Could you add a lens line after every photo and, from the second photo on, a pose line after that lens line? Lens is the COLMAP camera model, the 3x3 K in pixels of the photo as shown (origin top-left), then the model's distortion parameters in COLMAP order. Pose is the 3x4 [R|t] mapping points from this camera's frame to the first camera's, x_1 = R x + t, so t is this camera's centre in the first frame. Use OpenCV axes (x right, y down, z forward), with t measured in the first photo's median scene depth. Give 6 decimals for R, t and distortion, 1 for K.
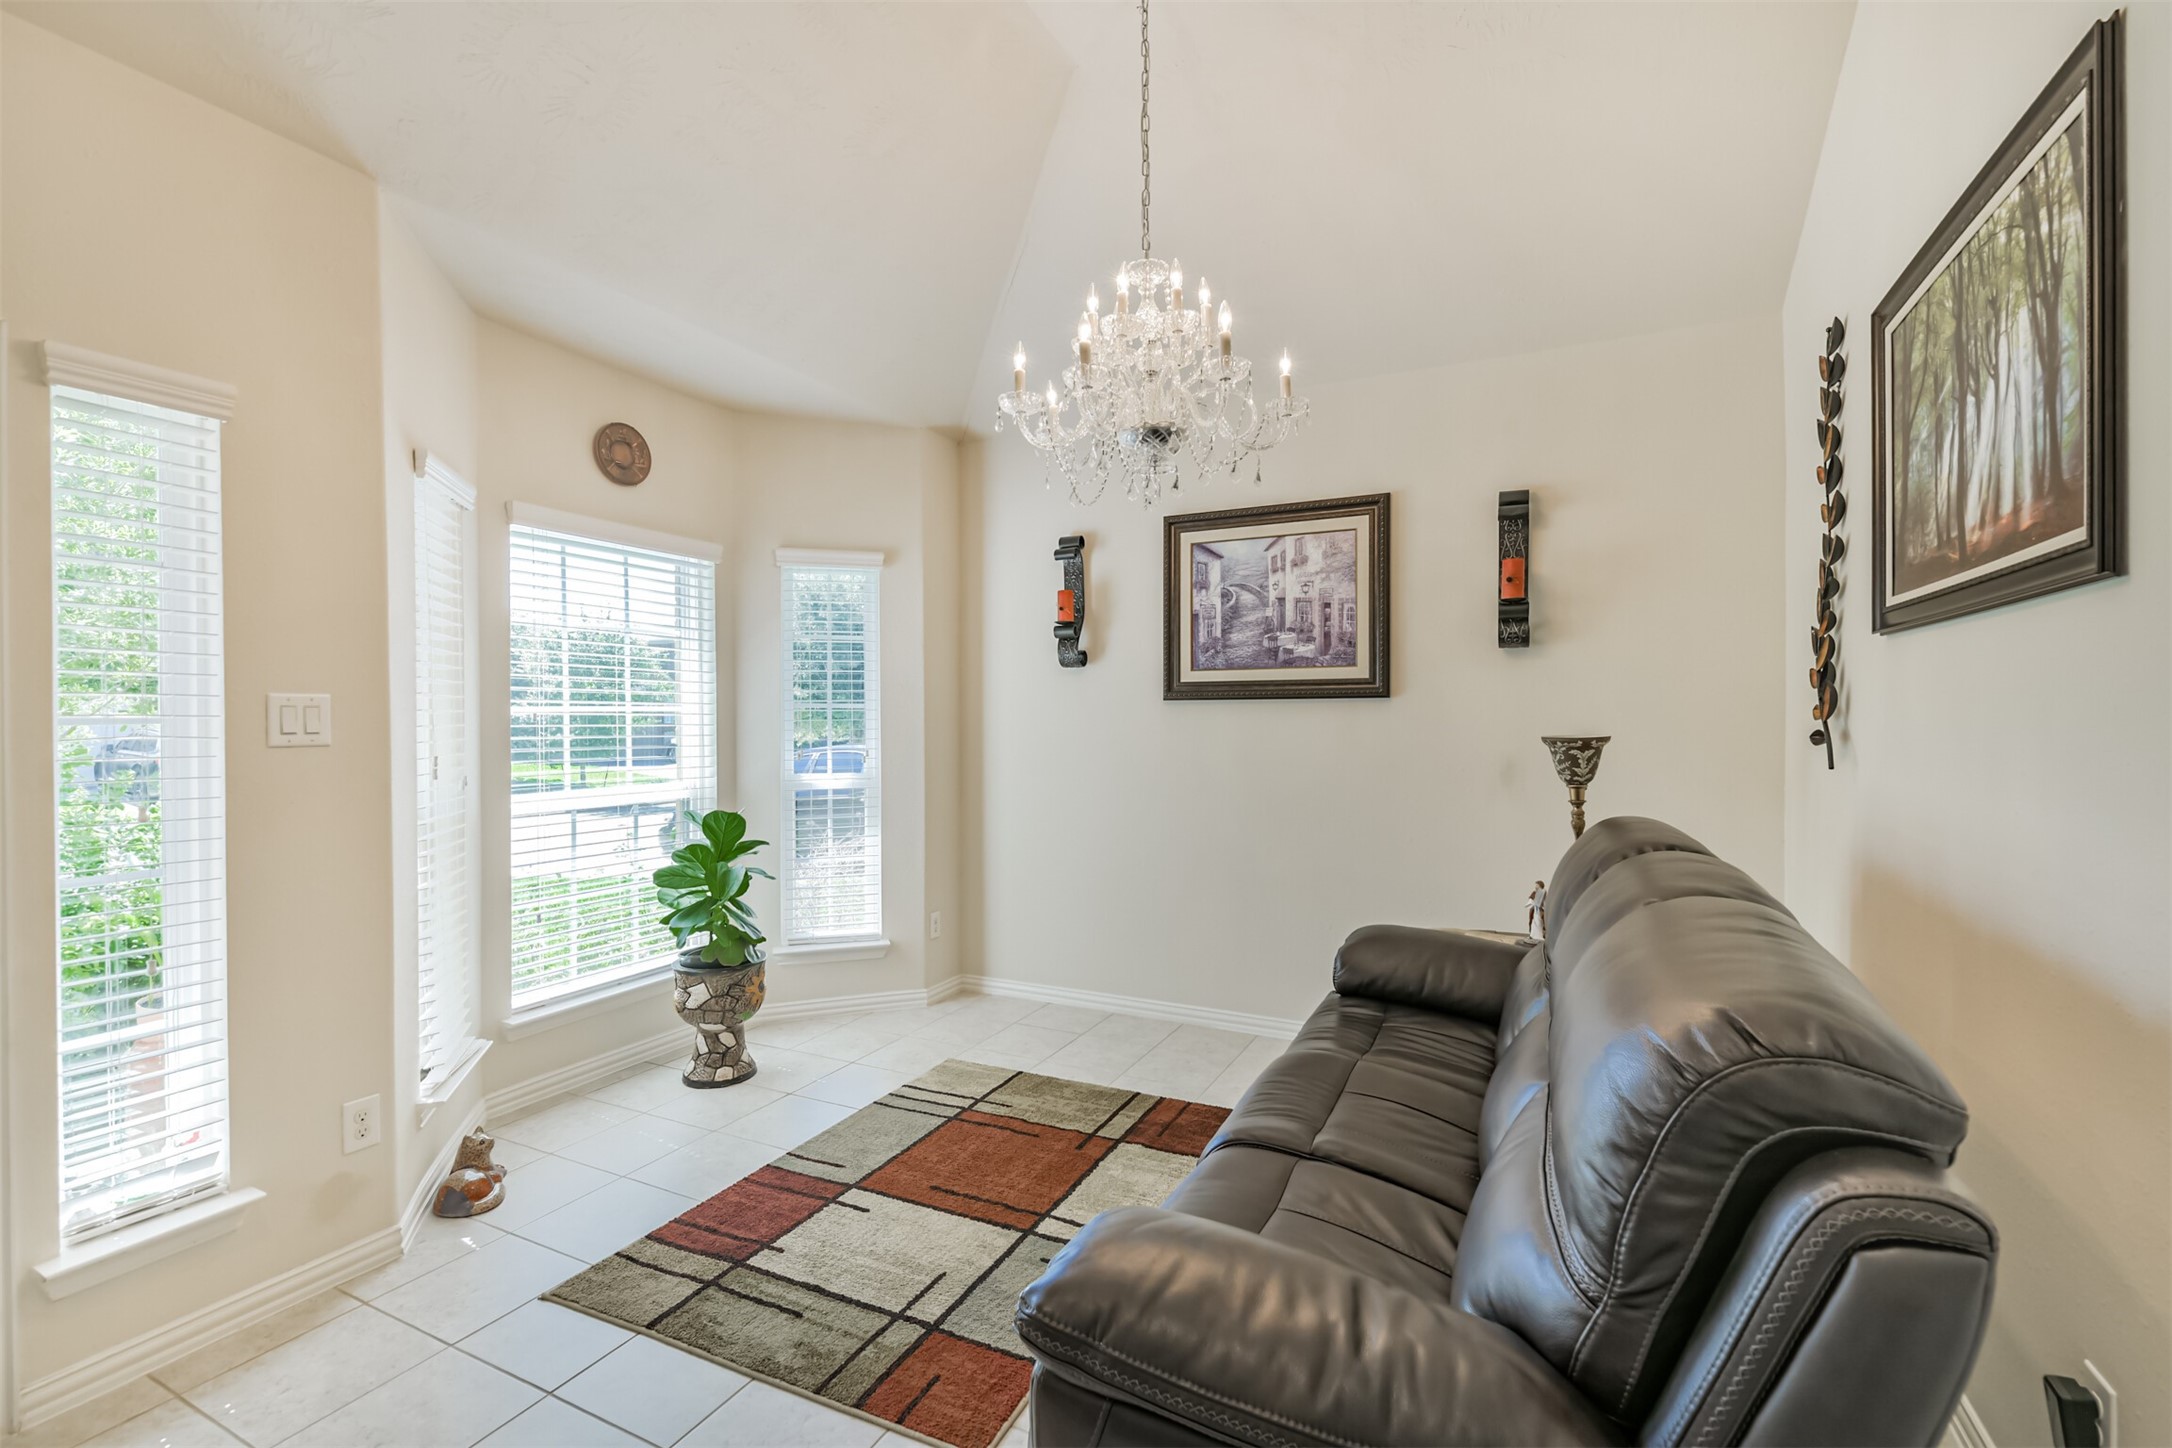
lens RADIAL K [[932.9, 0, 1086.0], [0, 932.9, 724.0], [0, 0, 1]] dist [0.002293, -0.000091]
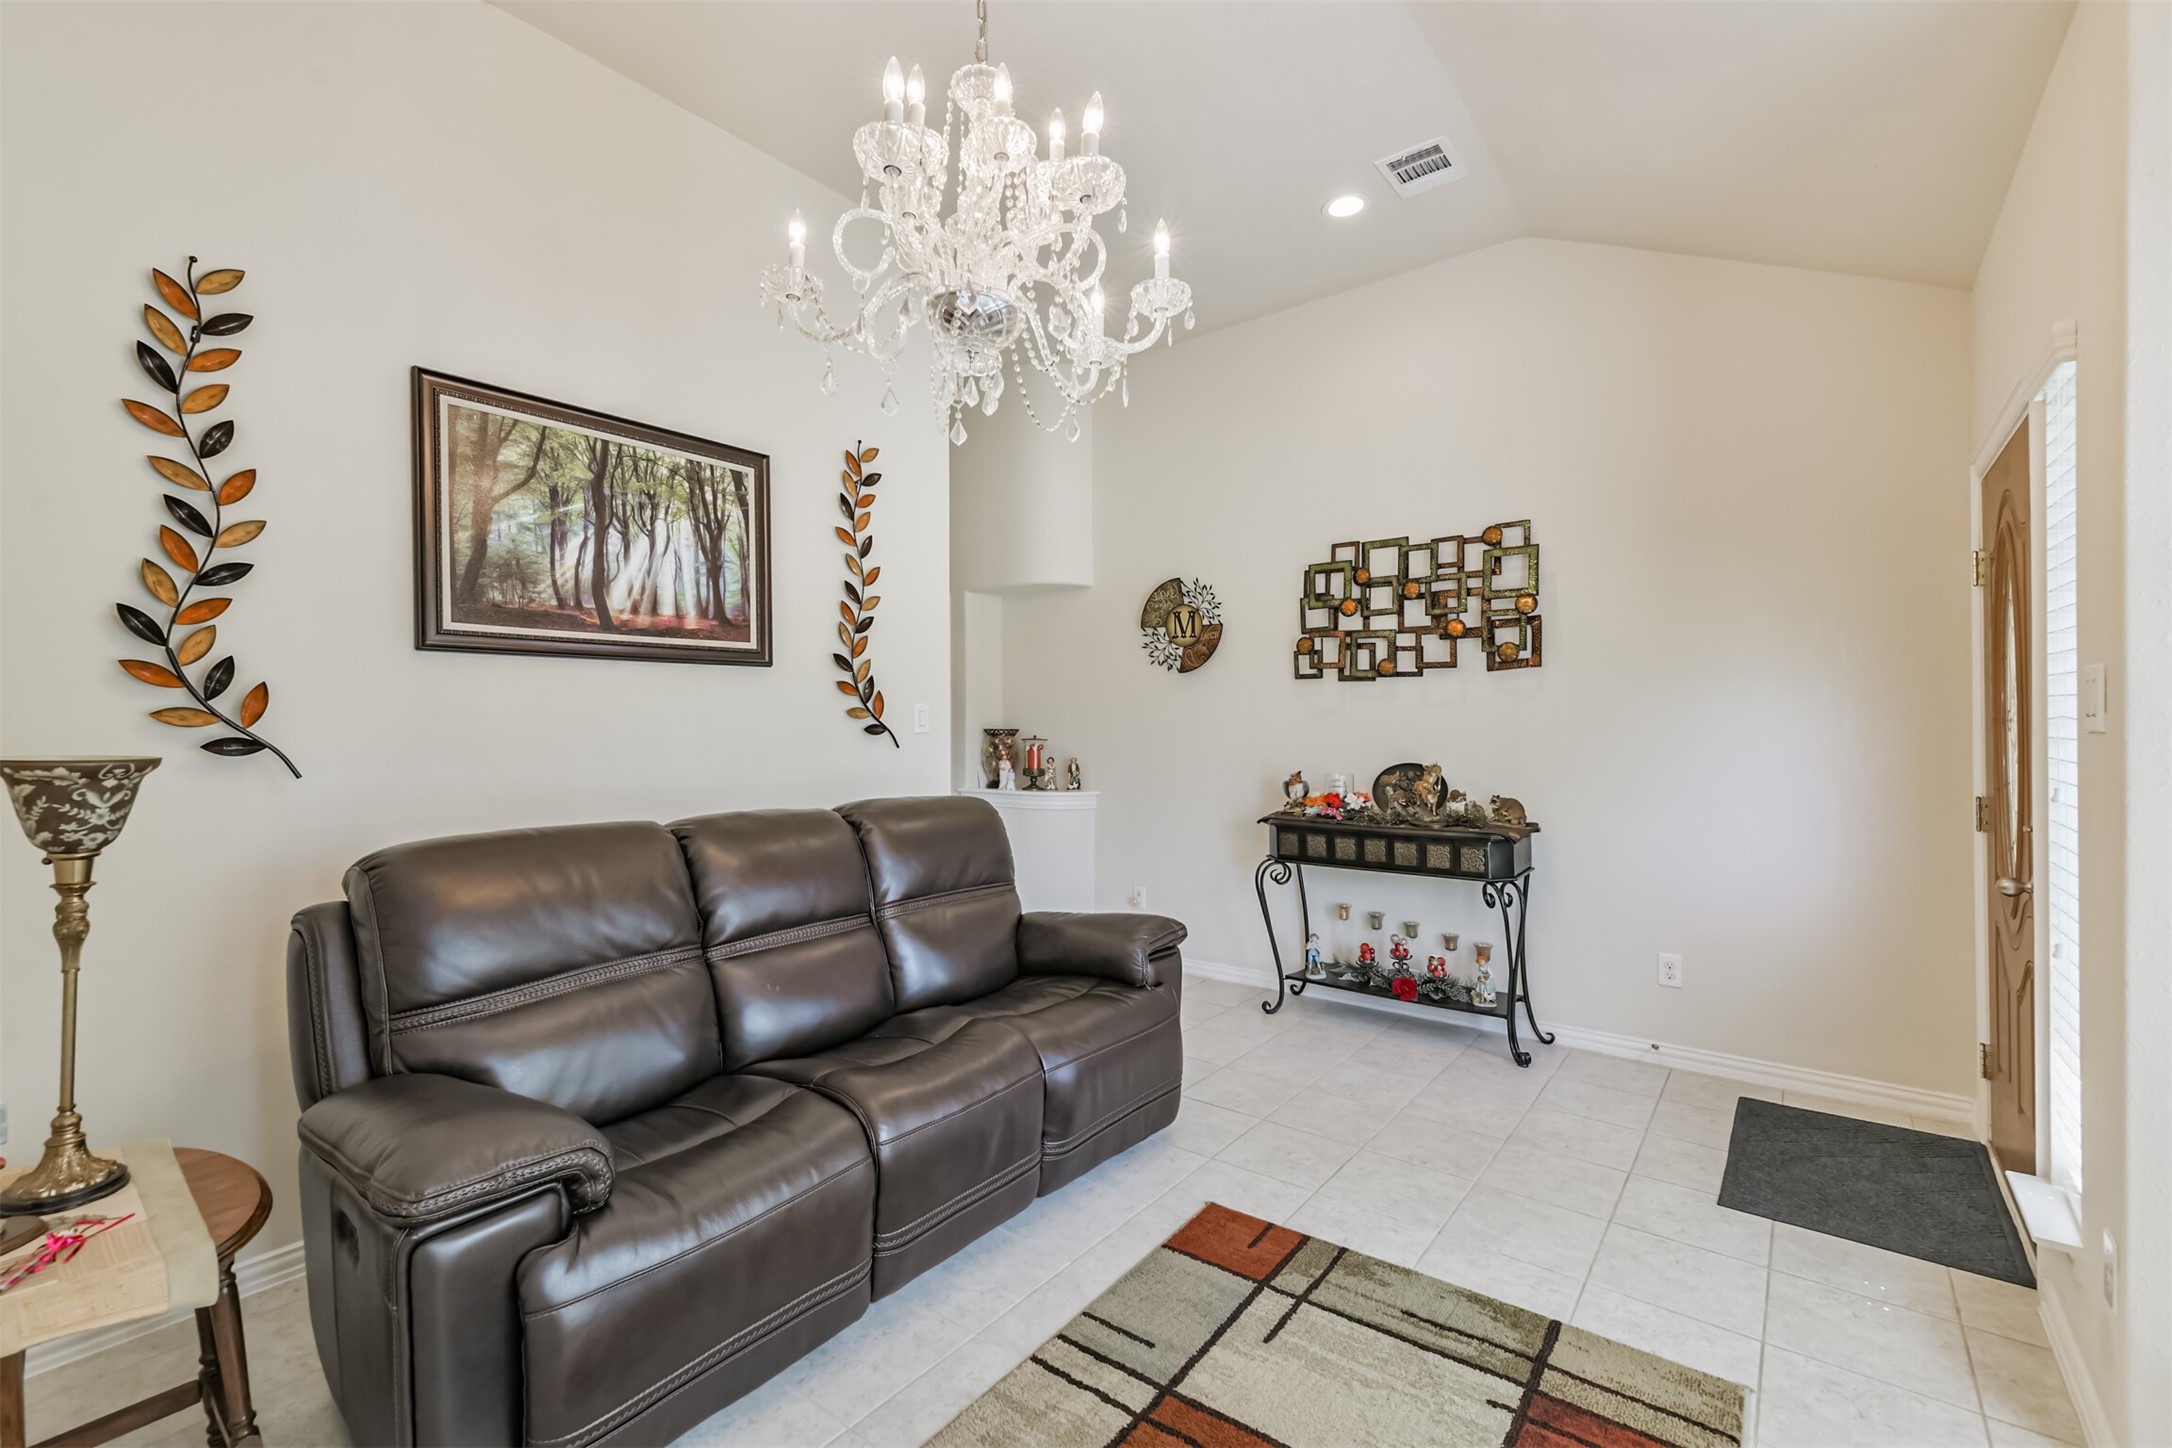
lens RADIAL K [[932.9, 0, 1086.0], [0, 932.9, 724.0], [0, 0, 1]] dist [0.002293, -0.000091]
pose [[-0.980711, 0.013242, 0.195017, -0.164495], [0.015989, 0.999794, 0.012518, -0.006808], [-0.194811, 0.015395, -0.980720, 1.880920]]
